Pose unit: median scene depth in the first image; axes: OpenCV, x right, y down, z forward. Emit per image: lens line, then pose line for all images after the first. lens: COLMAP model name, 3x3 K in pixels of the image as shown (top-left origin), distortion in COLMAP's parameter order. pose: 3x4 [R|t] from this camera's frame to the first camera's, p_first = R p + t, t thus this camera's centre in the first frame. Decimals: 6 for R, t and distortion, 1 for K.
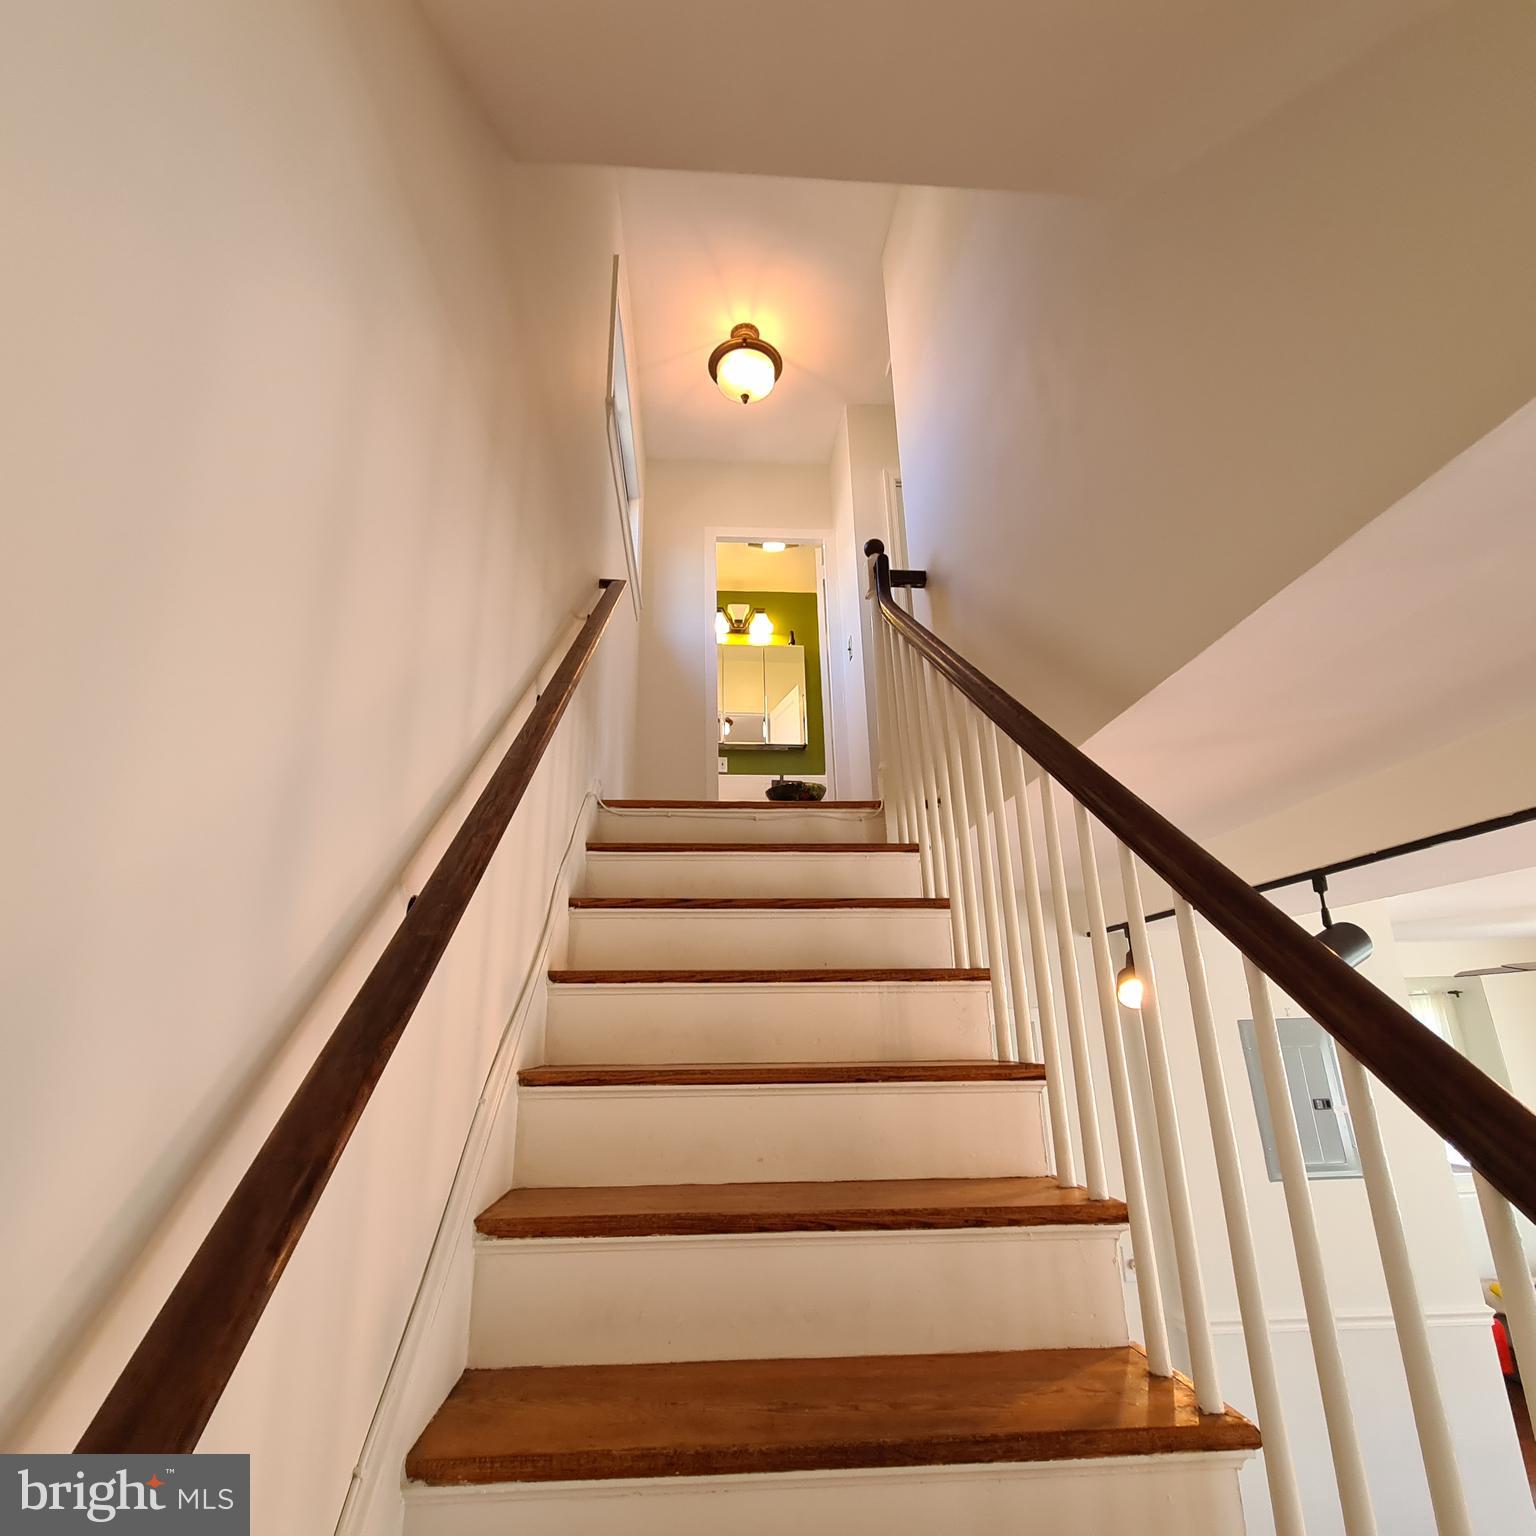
lens RADIAL K [[836.5, 0, 747.2], [0, 836.5, 759.5], [0, 0, 1]] dist [0.003081, -0.003255]
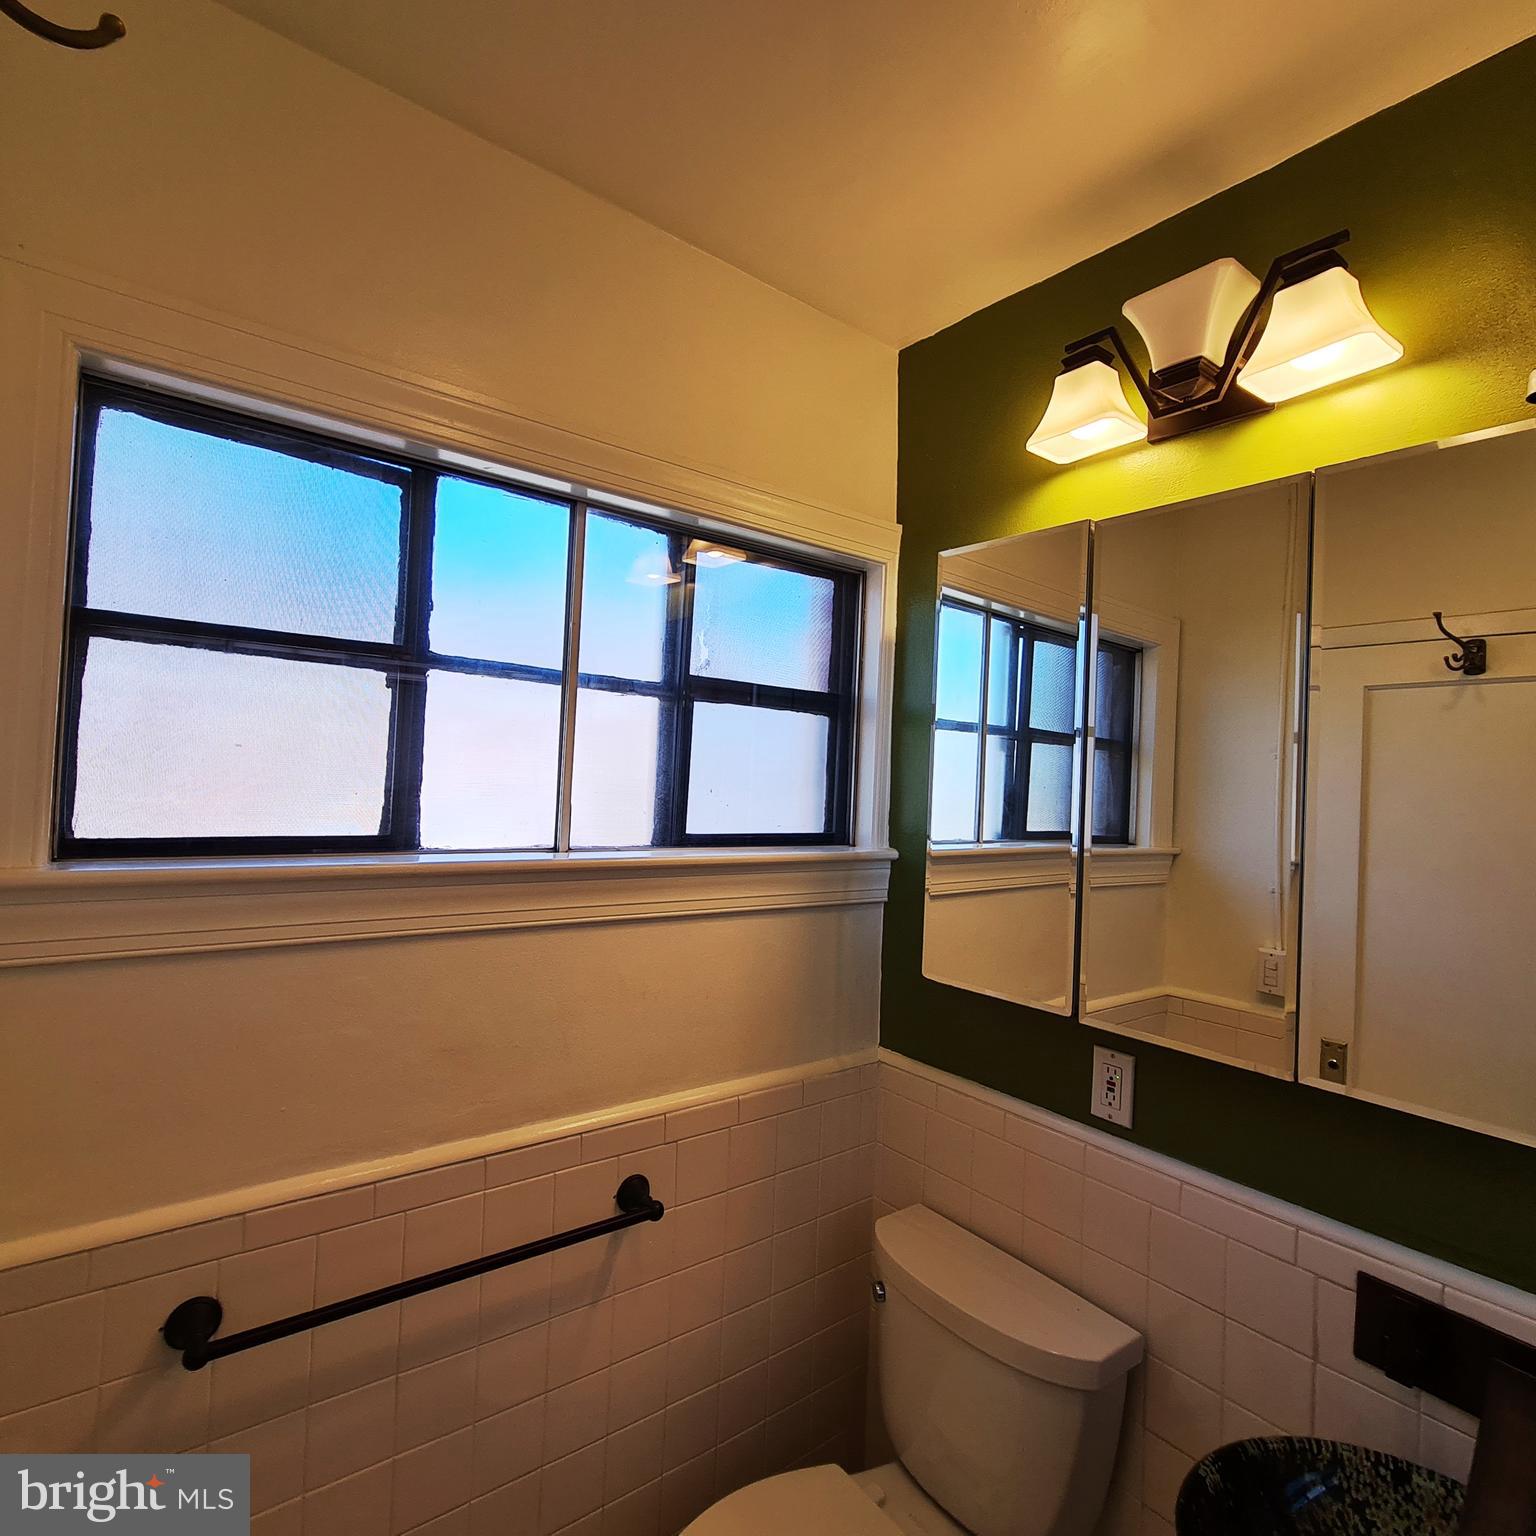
lens RADIAL K [[839.4, 0, 745.2], [0, 839.4, 758.5], [0, 0, 1]] dist [0.002107, -0.002065]
pose [[0.549992, 0.013992, -0.835053, 0.099997], [0.220077, 0.962093, 0.161070, -0.131639], [0.805652, -0.272363, 0.526064, 0.783843]]
